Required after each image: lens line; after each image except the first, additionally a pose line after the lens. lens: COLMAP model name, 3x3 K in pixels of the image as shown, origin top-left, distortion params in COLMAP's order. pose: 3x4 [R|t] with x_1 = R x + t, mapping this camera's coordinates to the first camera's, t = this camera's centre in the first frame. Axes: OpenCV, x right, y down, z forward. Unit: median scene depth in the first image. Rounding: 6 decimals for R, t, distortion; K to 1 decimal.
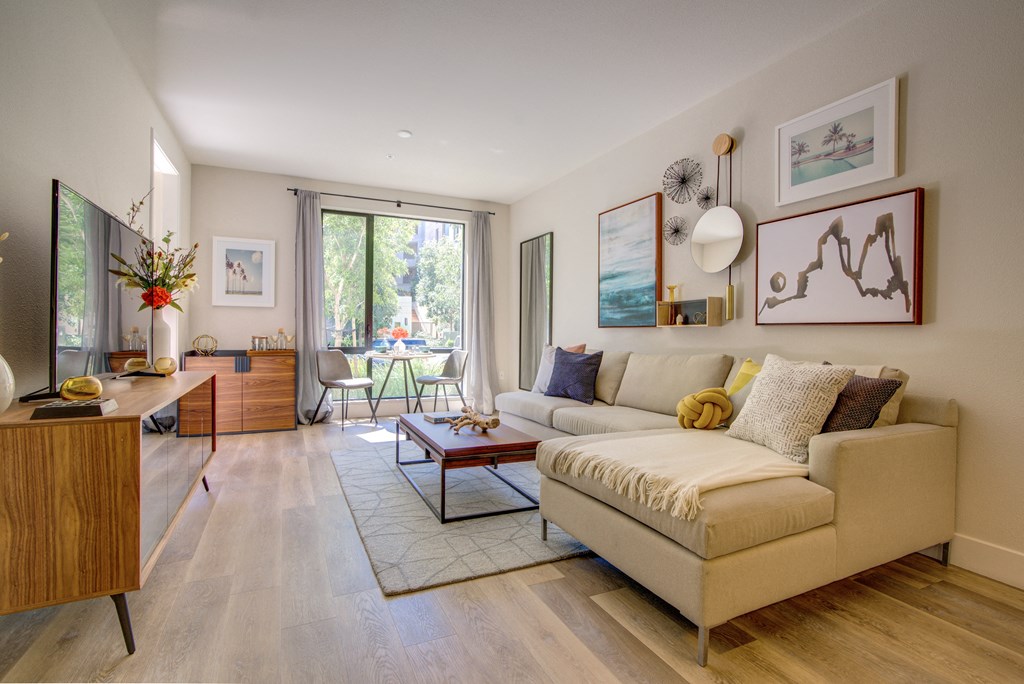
lens RADIAL K [[481.1, 0, 511.3], [0, 481.1, 343.6], [0, 0, 1]] dist [-0.031634, 0.001216]
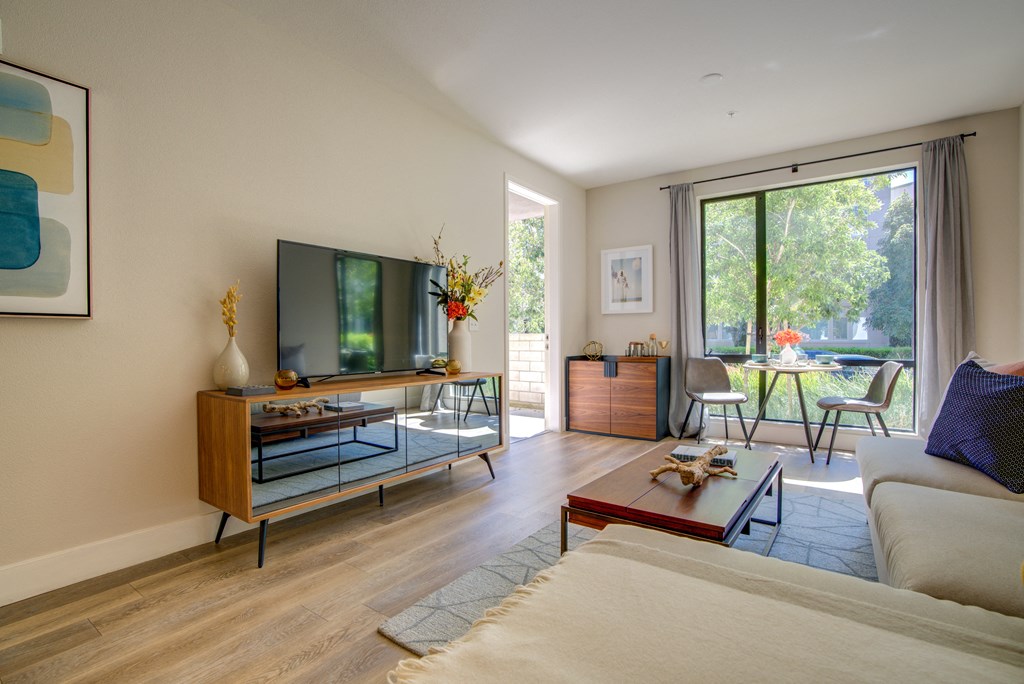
lens RADIAL K [[481.1, 0, 511.8], [0, 481.1, 340.6], [0, 0, 1]] dist [-0.031634, 0.001216]
pose [[0.486262, -0.006150, -0.873791, 0.228539], [-0.012085, 0.999832, -0.013763, -0.001554], [0.873729, 0.017252, 0.486106, 0.278477]]
